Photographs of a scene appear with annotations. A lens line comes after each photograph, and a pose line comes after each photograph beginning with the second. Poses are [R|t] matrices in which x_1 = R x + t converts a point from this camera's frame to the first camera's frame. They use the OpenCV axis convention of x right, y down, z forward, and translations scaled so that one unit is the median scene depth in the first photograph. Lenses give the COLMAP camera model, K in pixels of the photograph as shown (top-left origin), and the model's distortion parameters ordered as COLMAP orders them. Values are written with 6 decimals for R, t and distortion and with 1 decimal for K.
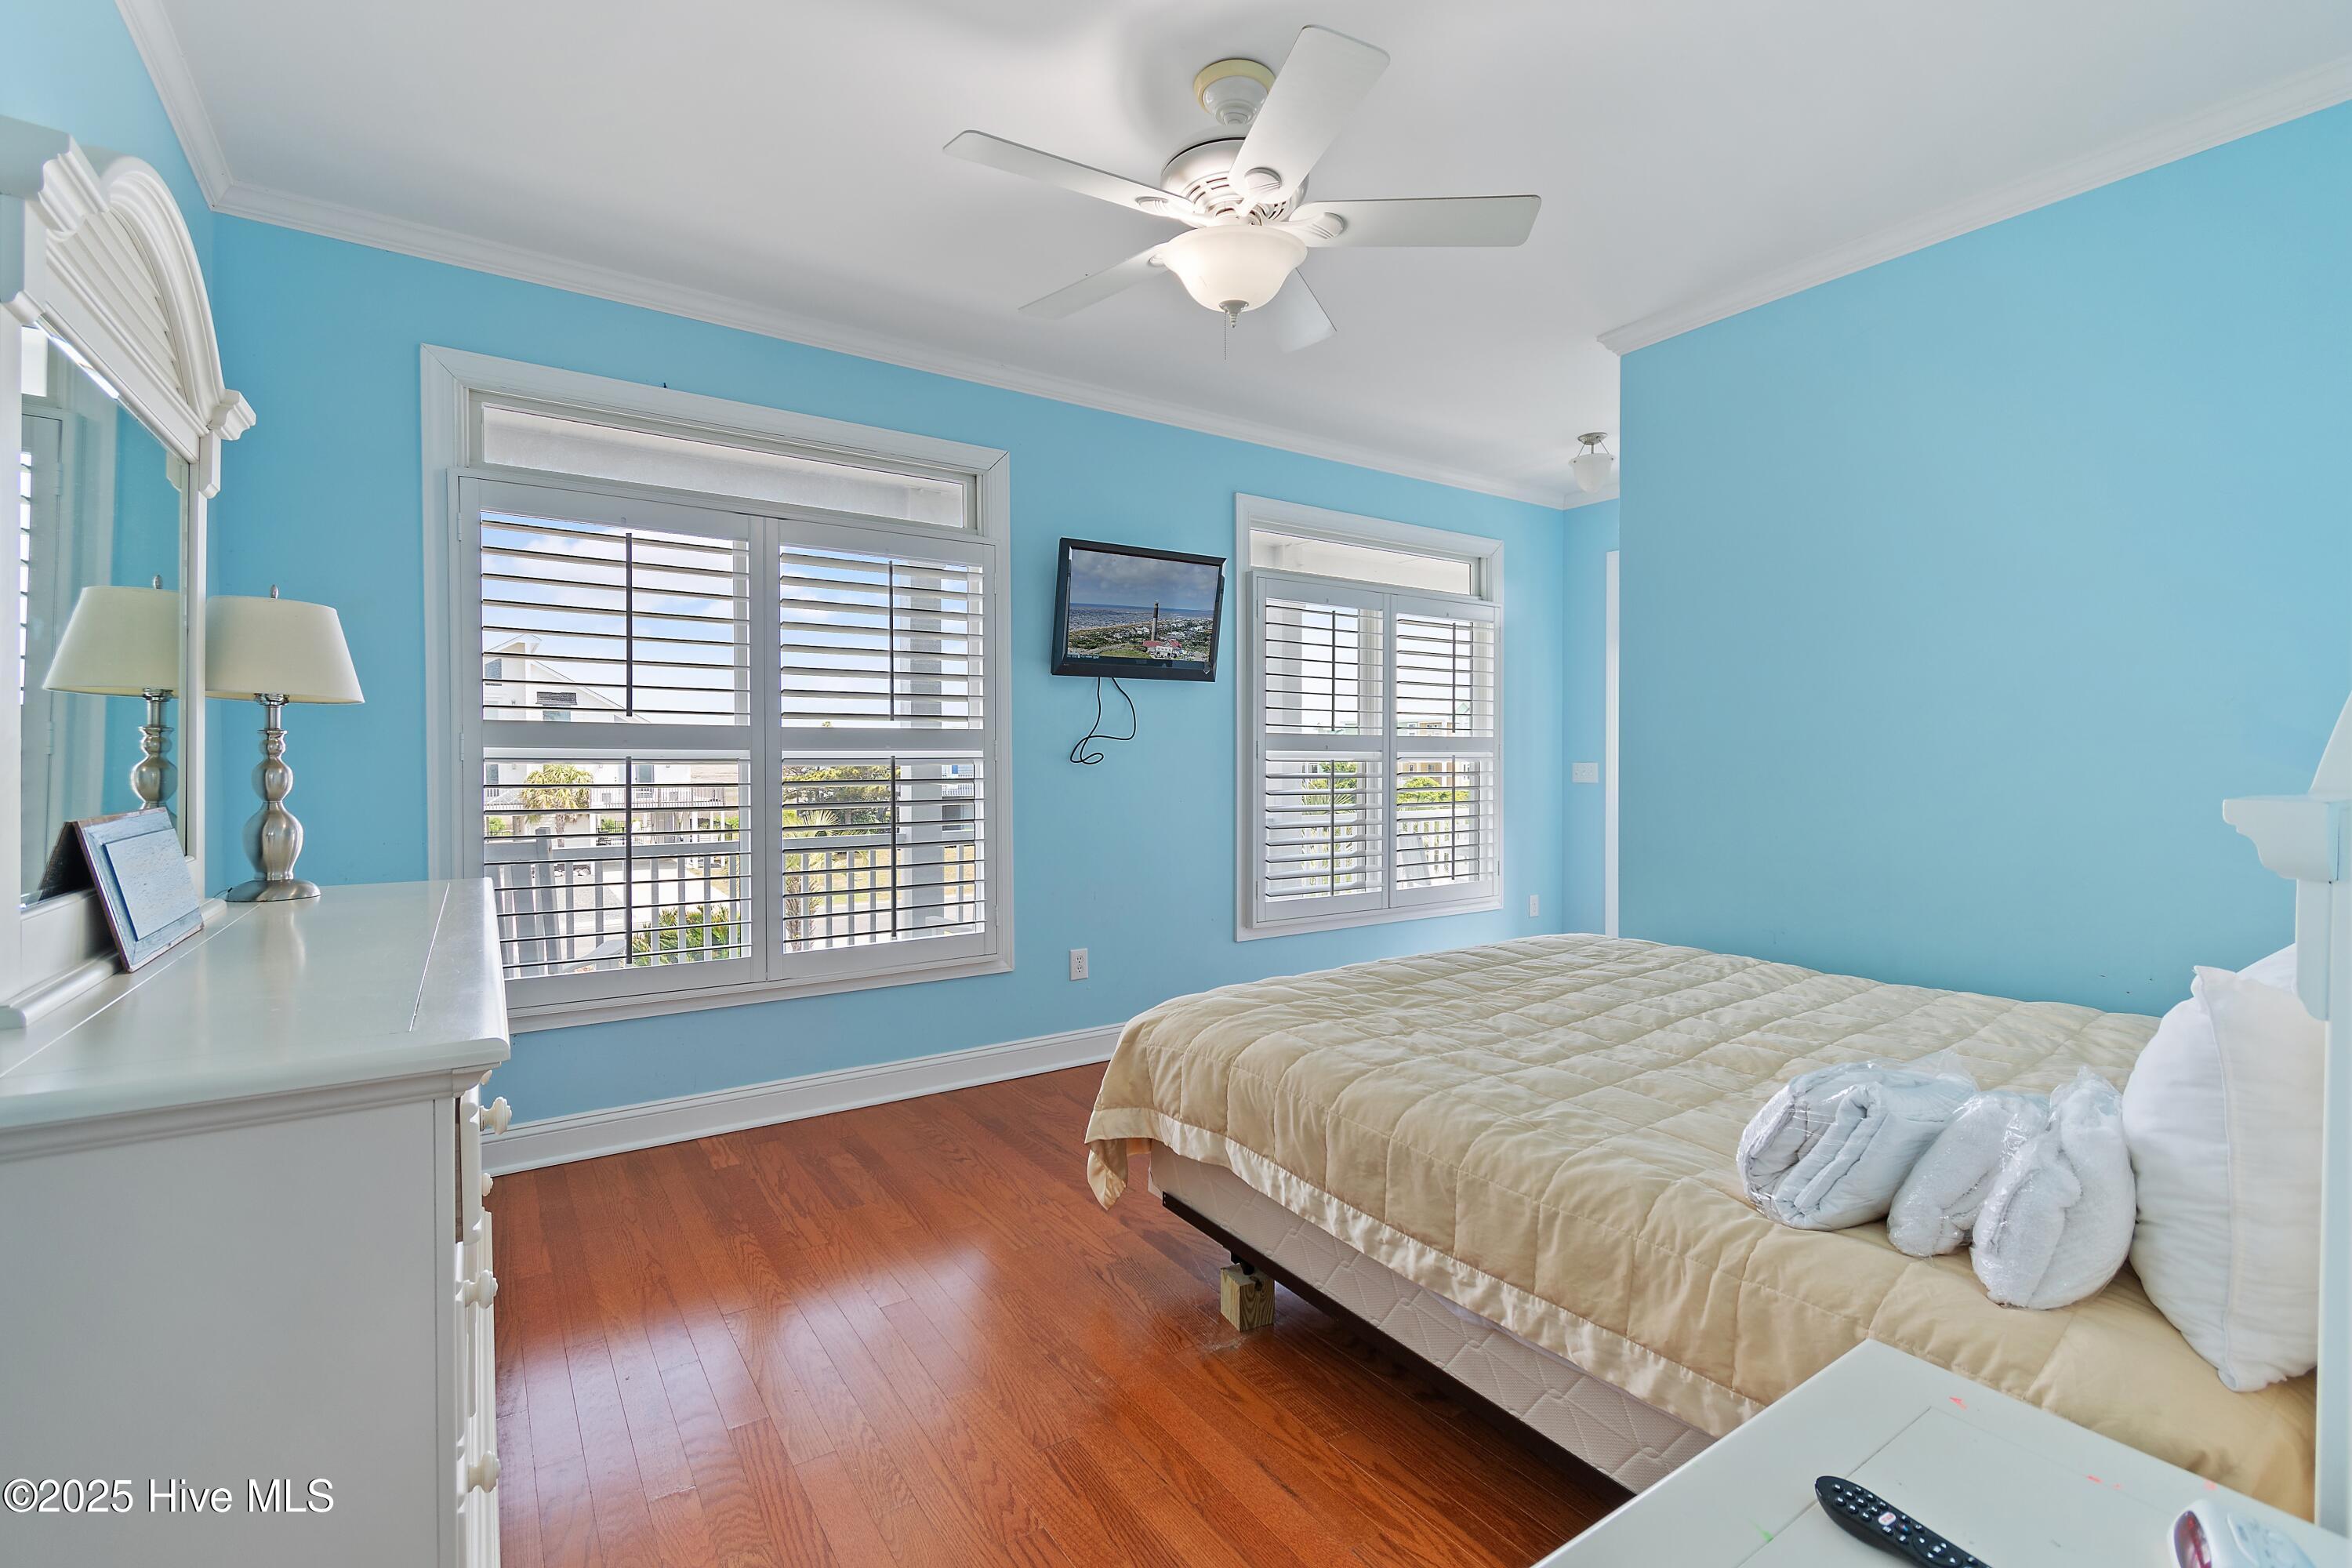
lens RADIAL K [[1059.3, 0, 1163.5], [0, 1059.3, 741.6], [0, 0, 1]] dist [-0.002811, -0.000390]
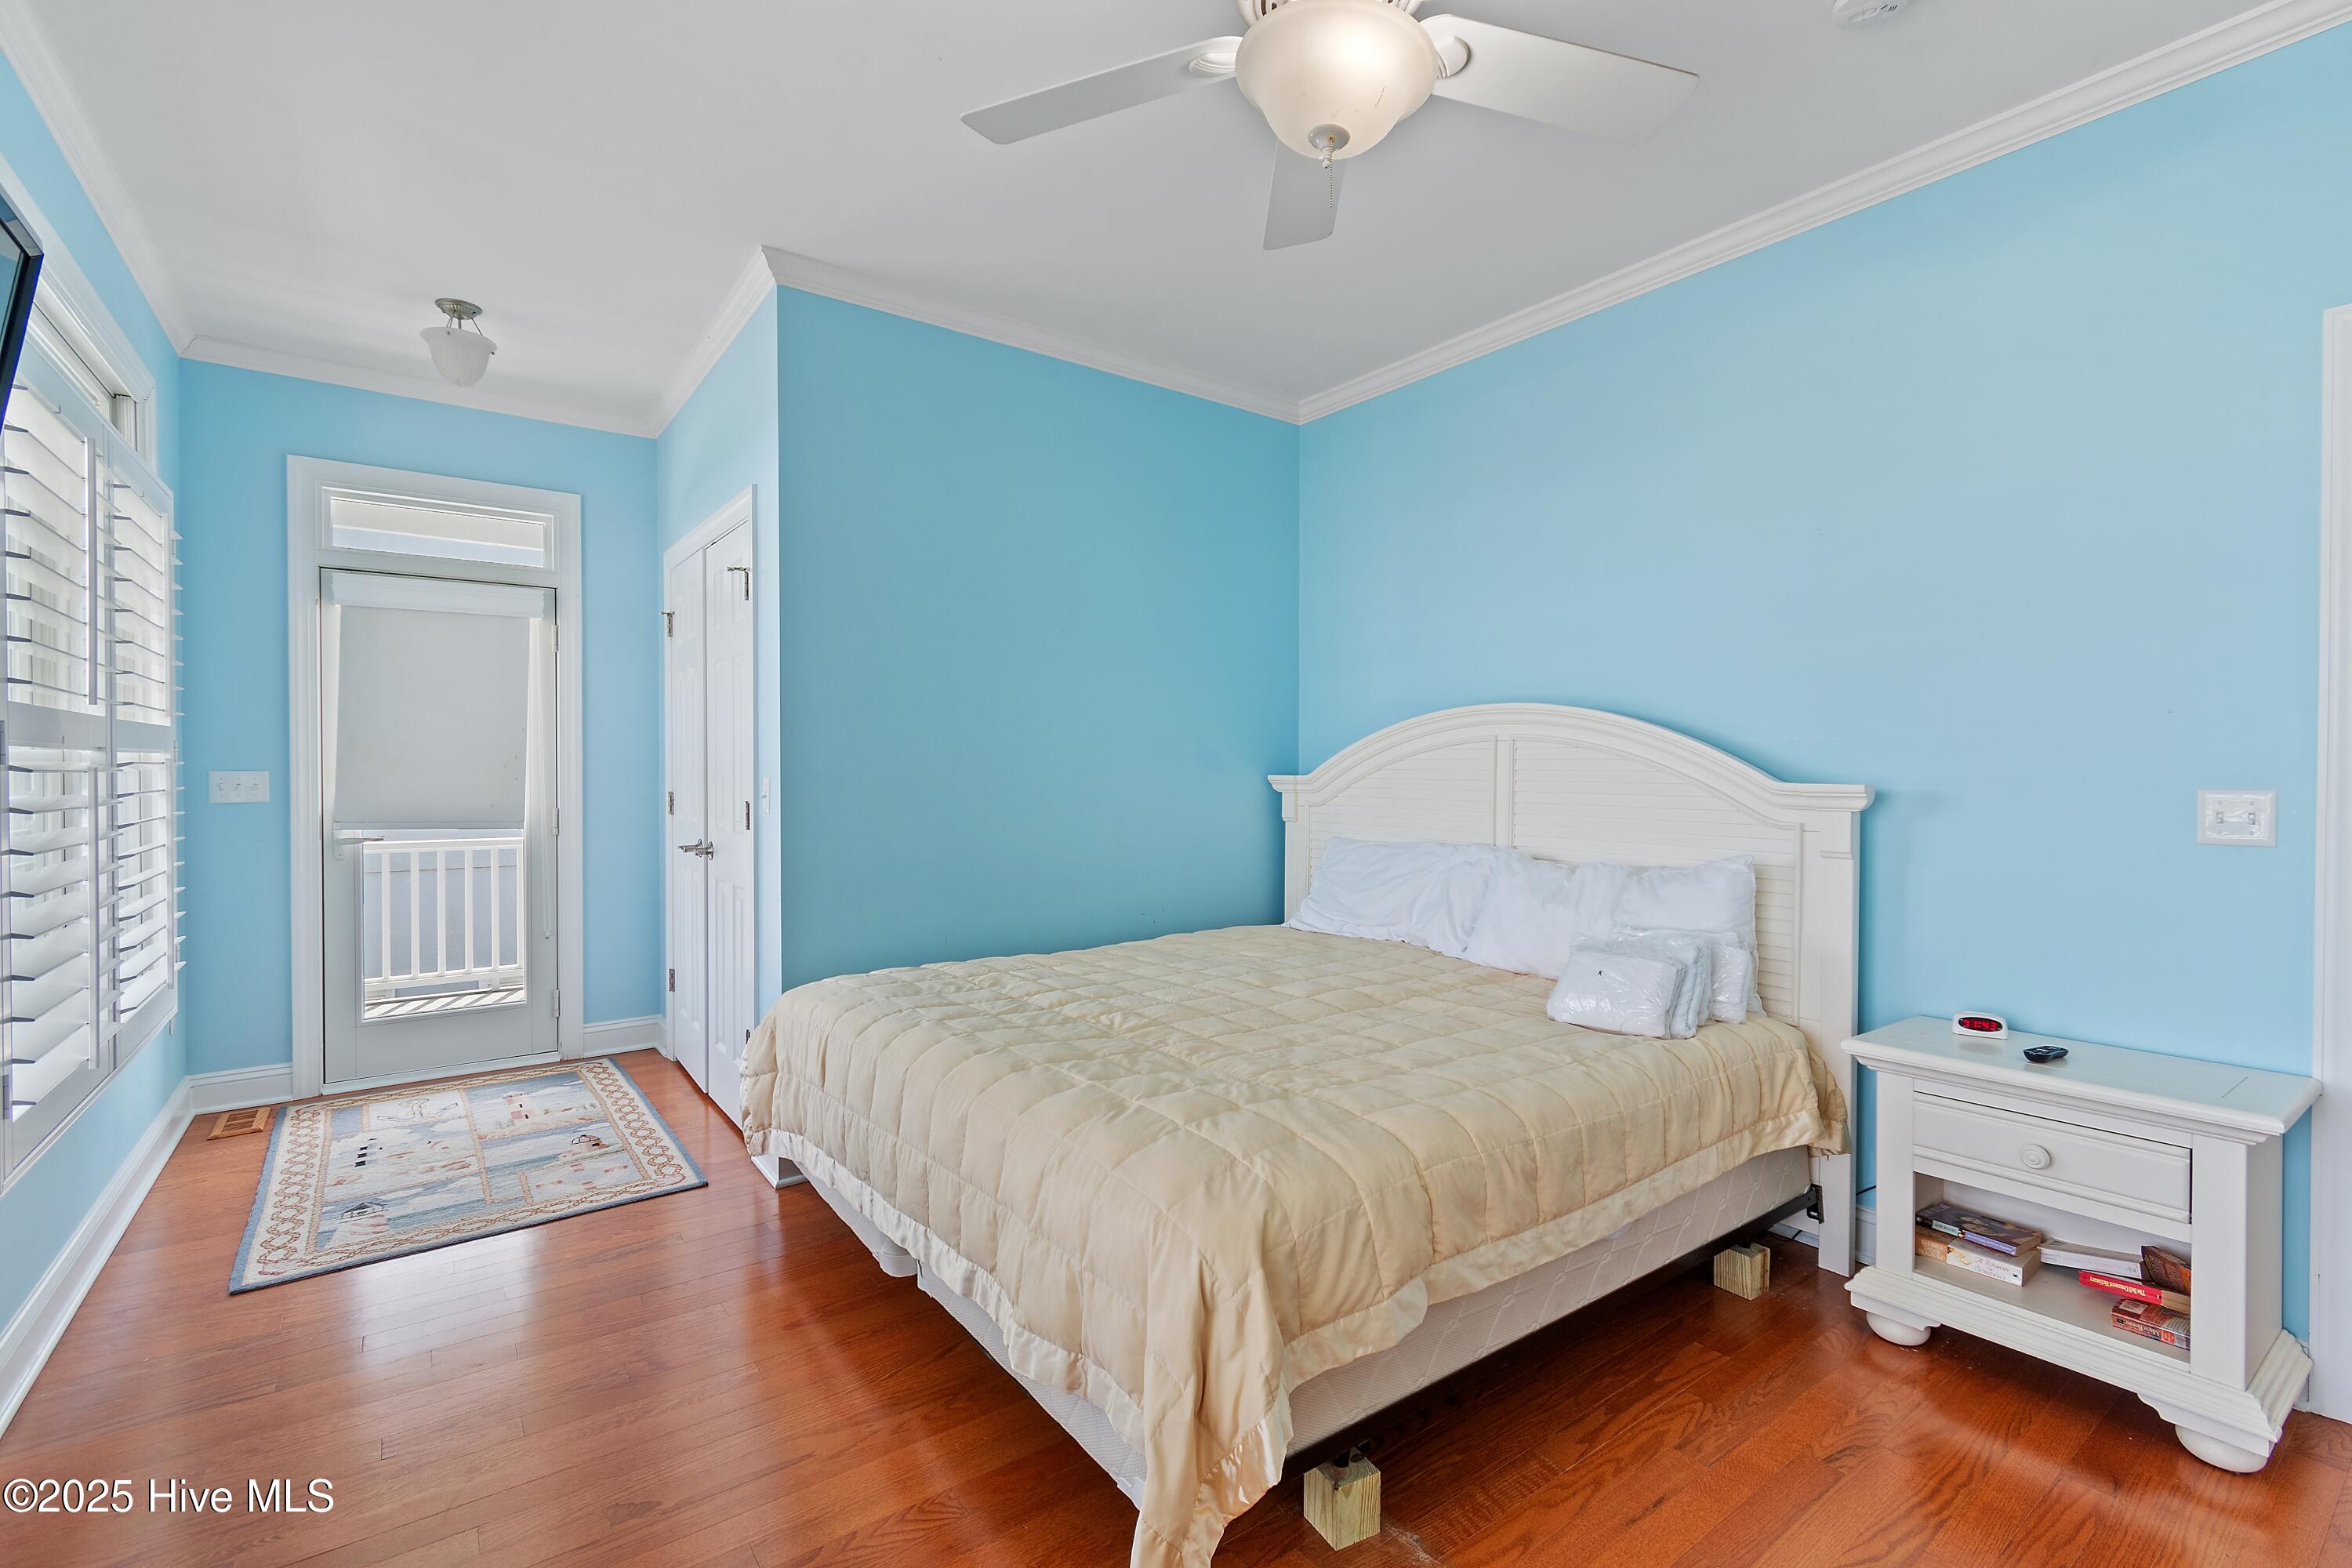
lens RADIAL K [[1059.3, 0, 1163.5], [0, 1059.3, 741.6], [0, 0, 1]] dist [-0.002811, -0.000390]
pose [[-0.067216, 0.020054, 0.997537, -0.697943], [-0.018007, 0.999611, -0.021309, 0.014530], [-0.997576, -0.019395, -0.066828, 1.255680]]
